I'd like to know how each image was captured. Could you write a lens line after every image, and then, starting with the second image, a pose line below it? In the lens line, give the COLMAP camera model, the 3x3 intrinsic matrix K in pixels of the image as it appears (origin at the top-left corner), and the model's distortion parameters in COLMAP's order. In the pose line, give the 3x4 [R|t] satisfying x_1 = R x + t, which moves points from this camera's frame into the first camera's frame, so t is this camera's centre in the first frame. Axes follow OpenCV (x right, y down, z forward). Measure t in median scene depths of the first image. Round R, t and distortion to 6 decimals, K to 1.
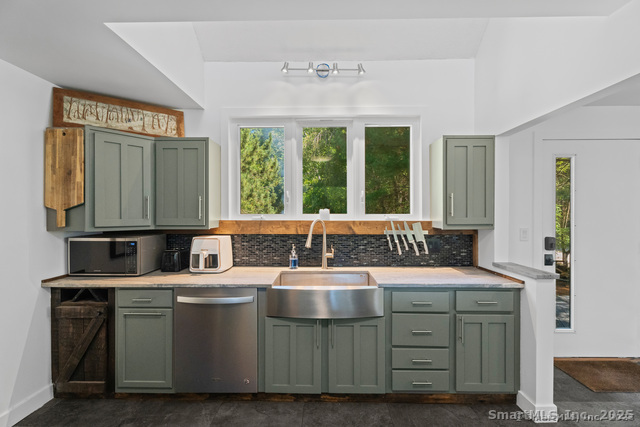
lens RADIAL K [[291.7, 0, 320.0], [0, 291.7, 212.5], [0, 0, 1]] dist [0.003118, -0.000172]
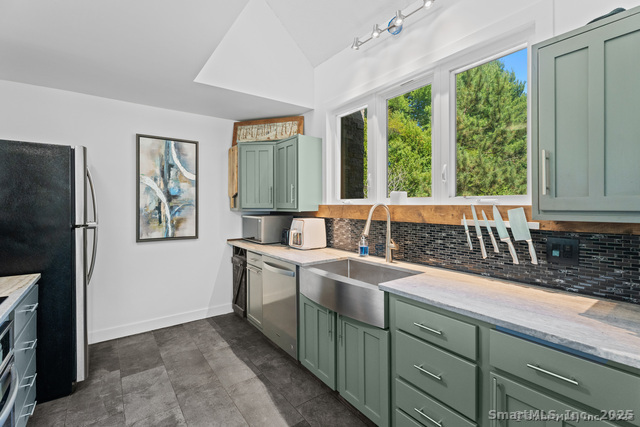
lens RADIAL K [[291.7, 0, 317.2], [0, 291.7, 206.5], [0, 0, 1]] dist [0.003118, -0.000172]
pose [[0.602222, 0.003544, -0.798321, 0.562649], [0.003249, 0.999971, 0.006890, 0.026142], [0.798322, -0.006743, 0.602193, 0.323758]]
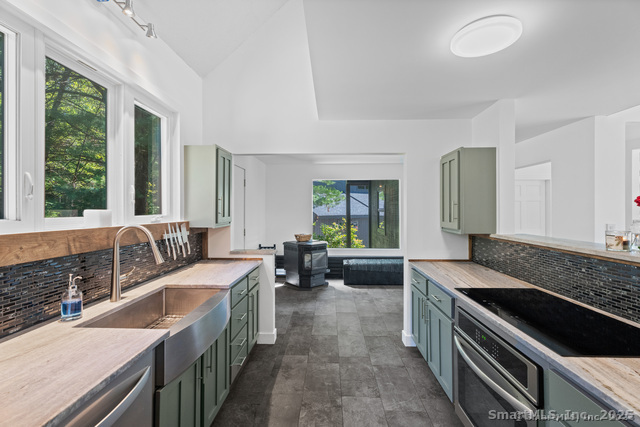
lens RADIAL K [[291.7, 0, 316.2], [0, 291.7, 212.5], [0, 0, 1]] dist [0.003118, -0.000172]
pose [[0.039384, -0.007833, 0.999193, -0.618101], [0.008125, 0.999939, 0.007518, -0.006374], [-0.999191, 0.007822, 0.039445, 0.522115]]
